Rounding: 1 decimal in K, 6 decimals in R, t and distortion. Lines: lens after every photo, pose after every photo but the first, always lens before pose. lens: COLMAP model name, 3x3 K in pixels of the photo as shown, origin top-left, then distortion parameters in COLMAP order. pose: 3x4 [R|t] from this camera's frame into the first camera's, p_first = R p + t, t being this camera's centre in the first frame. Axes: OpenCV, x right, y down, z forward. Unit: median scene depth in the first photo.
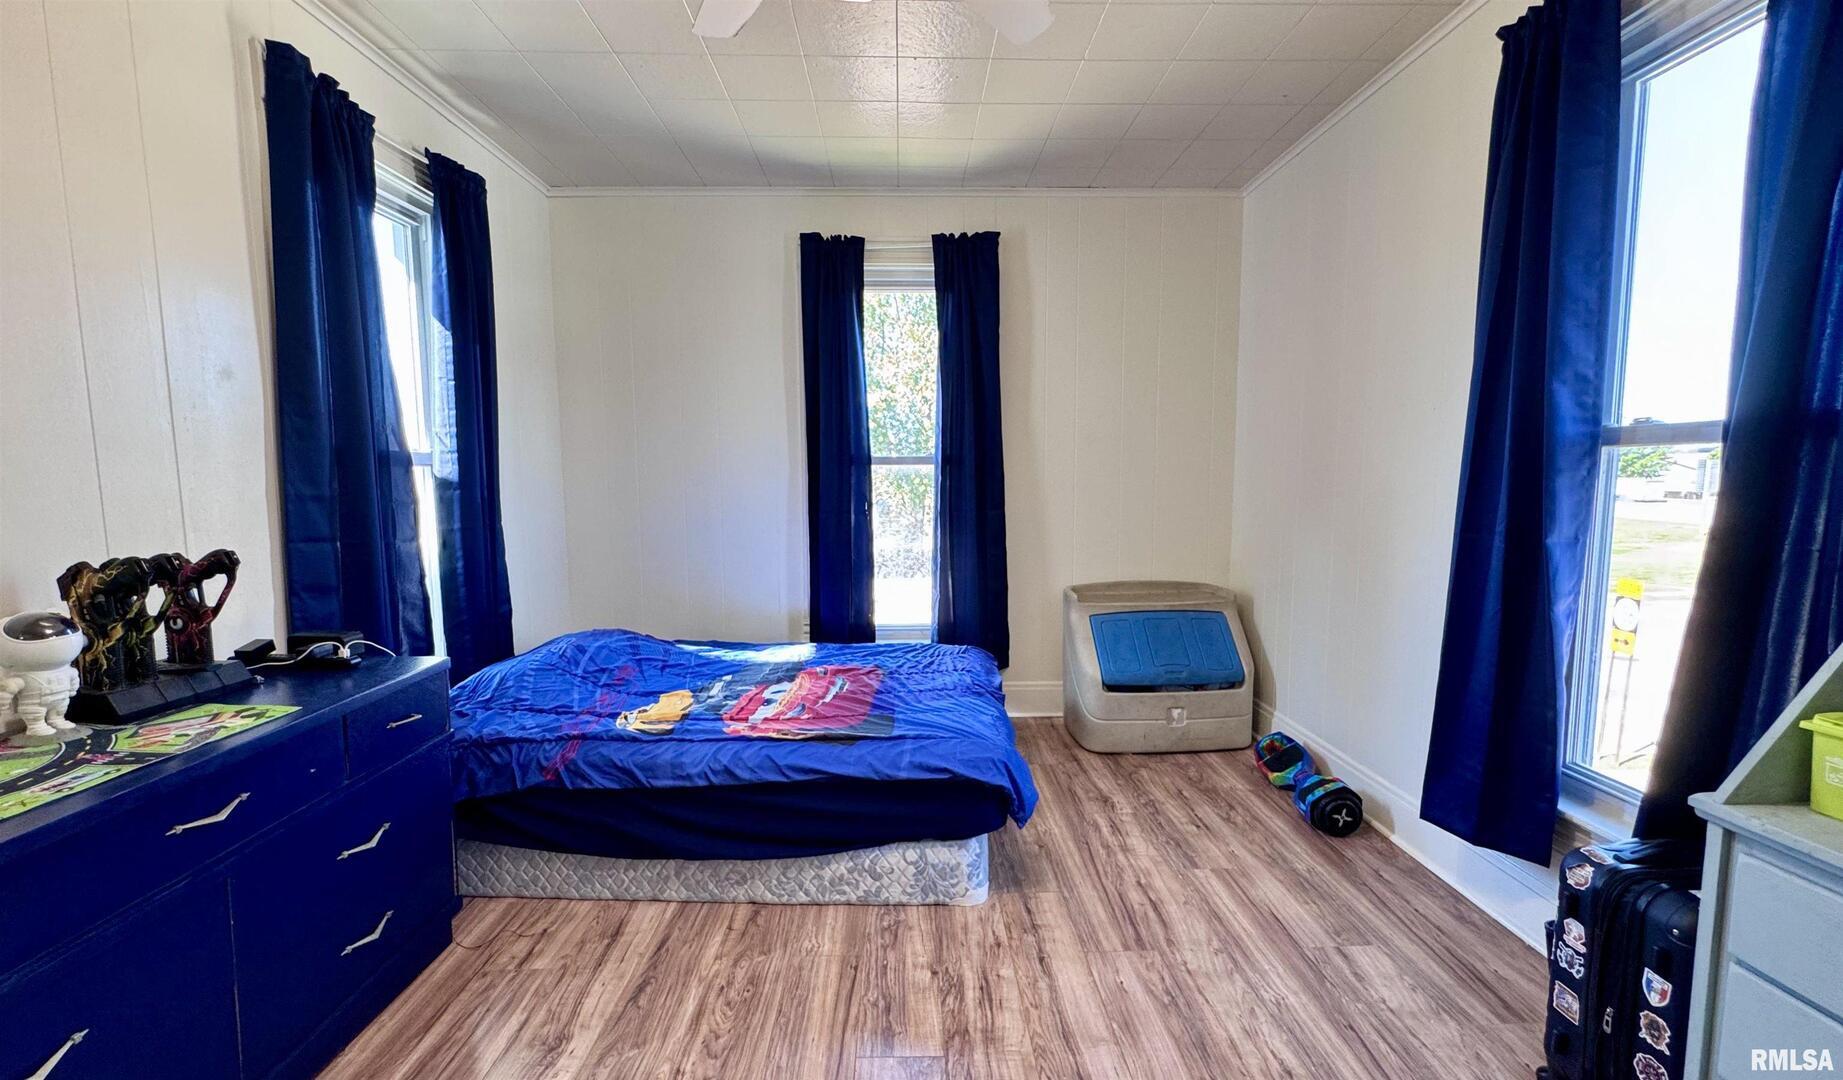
lens RADIAL K [[752.5, 0, 921.5], [0, 752.5, 540.0], [0, 0, 1]] dist [-0.000281, 0.000035]
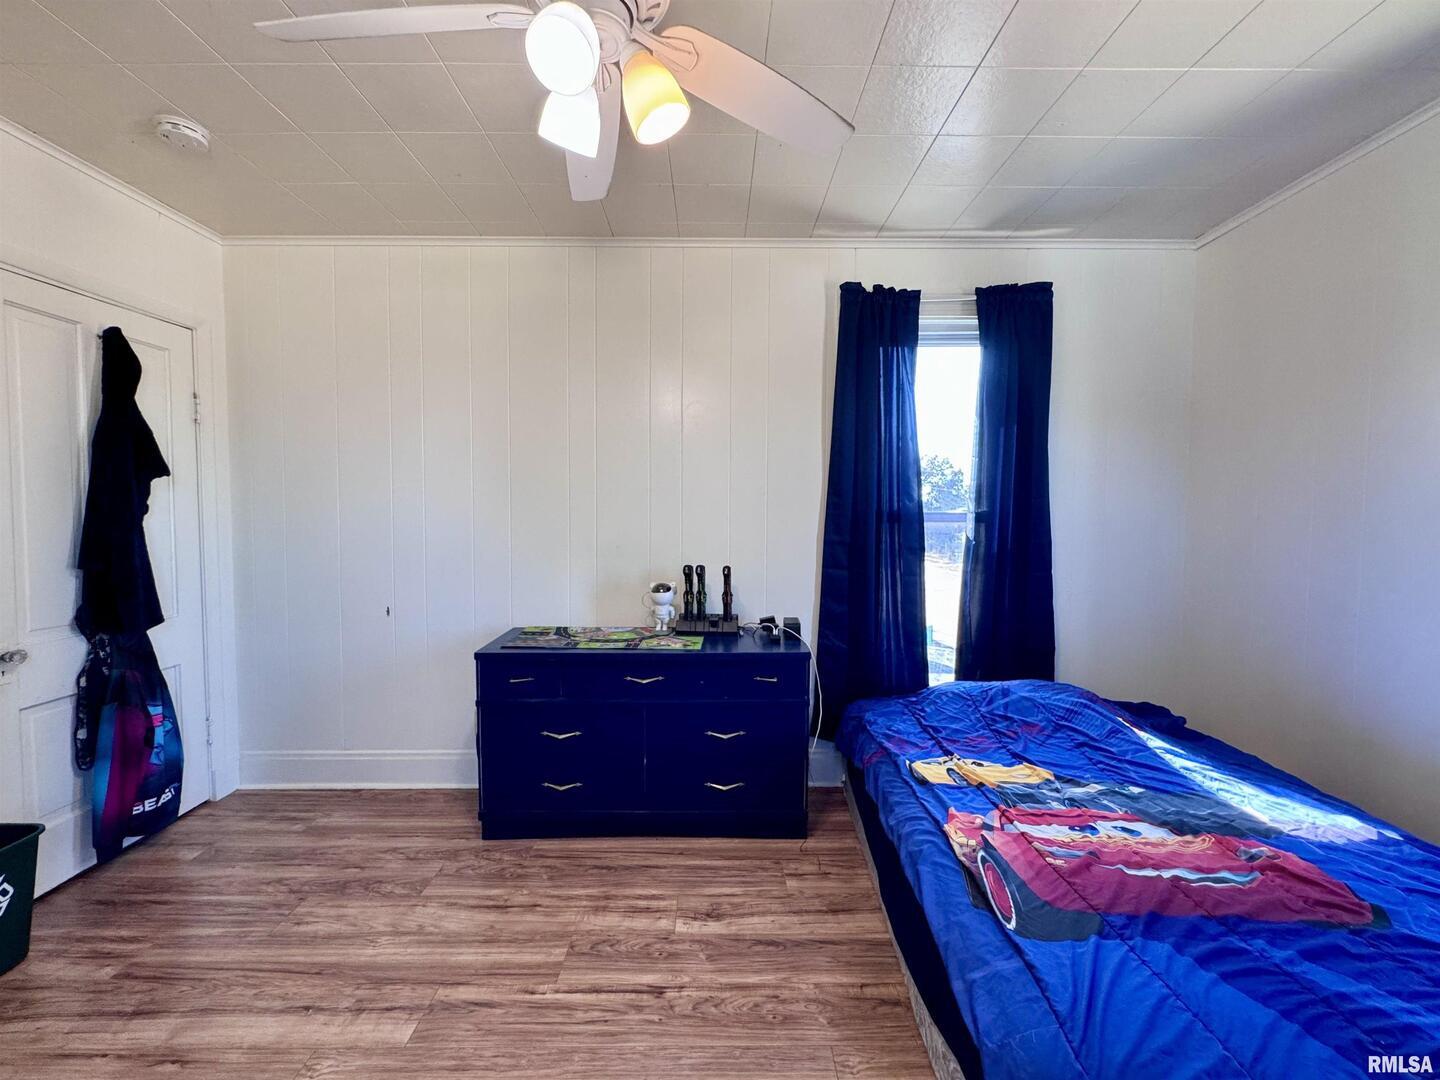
lens RADIAL K [[581.2, 0, 725.0], [0, 581.2, 533.3], [0, 0, 1]] dist [0.000502, -0.000112]
pose [[-0.004907, 0.041471, -0.999128, 0.450154], [-0.091062, 0.994970, 0.041745, -0.097728], [0.995833, 0.091187, -0.001106, 0.670840]]
